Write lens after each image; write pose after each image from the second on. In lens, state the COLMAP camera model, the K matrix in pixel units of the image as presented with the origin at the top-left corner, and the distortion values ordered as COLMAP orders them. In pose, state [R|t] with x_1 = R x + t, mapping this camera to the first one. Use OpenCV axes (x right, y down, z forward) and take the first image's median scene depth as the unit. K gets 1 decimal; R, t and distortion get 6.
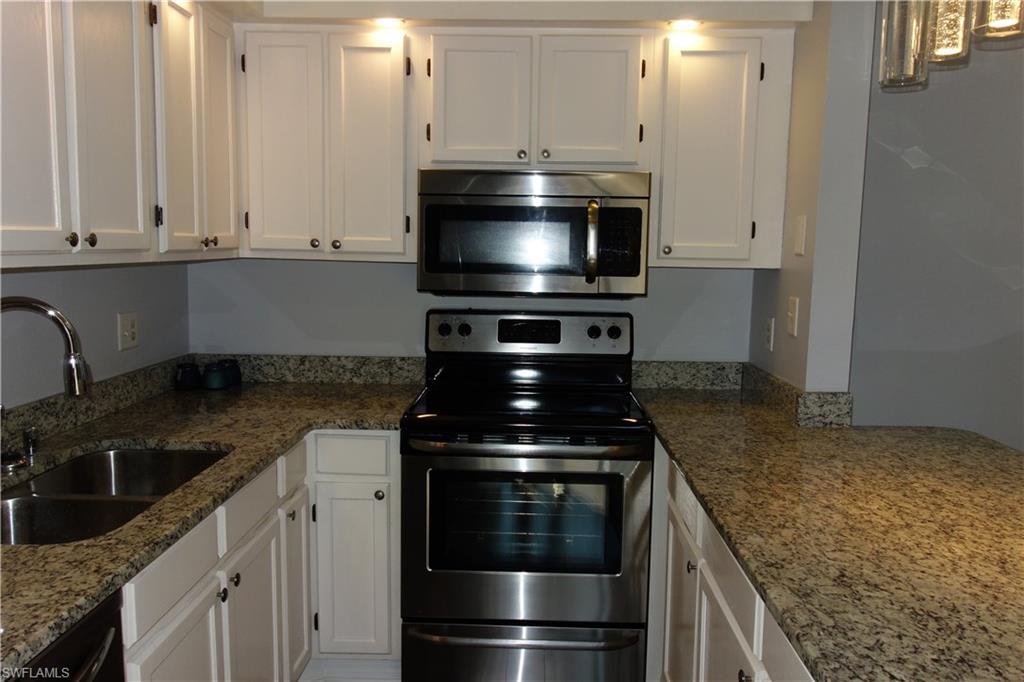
lens RADIAL K [[807.0, 0, 508.9], [0, 807.0, 345.3], [0, 0, 1]] dist [-0.001524, -0.007667]
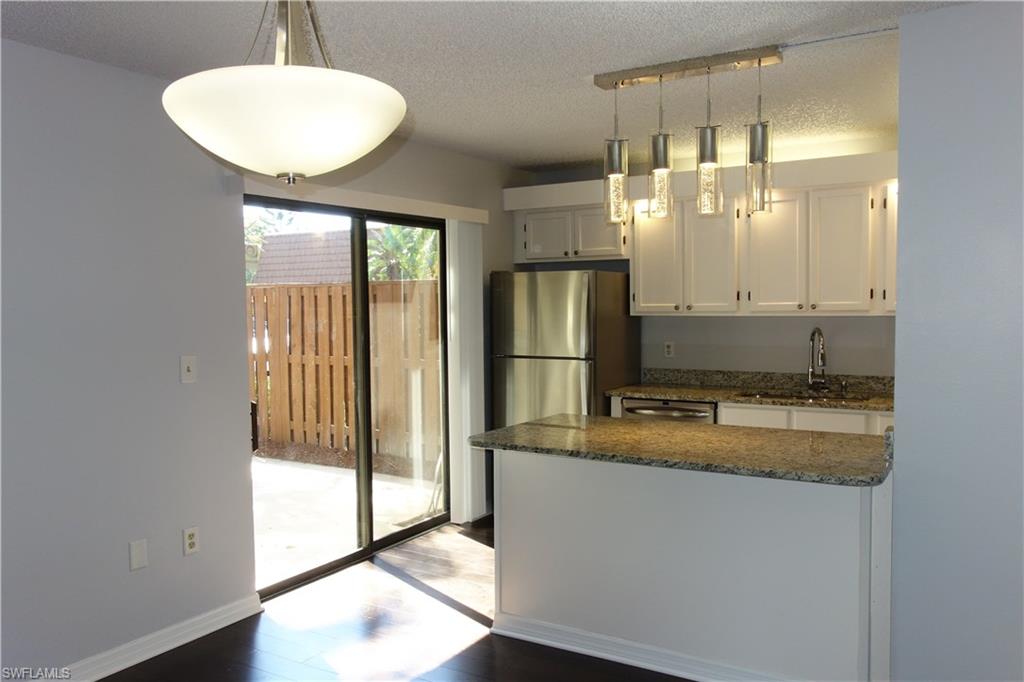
lens RADIAL K [[807.0, 0, 497.7], [0, 807.0, 346.0], [0, 0, 1]] dist [-0.001524, -0.007667]
pose [[-0.510155, 0.038760, -0.859209, 1.568127], [-0.098265, 0.989816, 0.102997, -0.118608], [0.854451, 0.136974, -0.501151, 0.989622]]
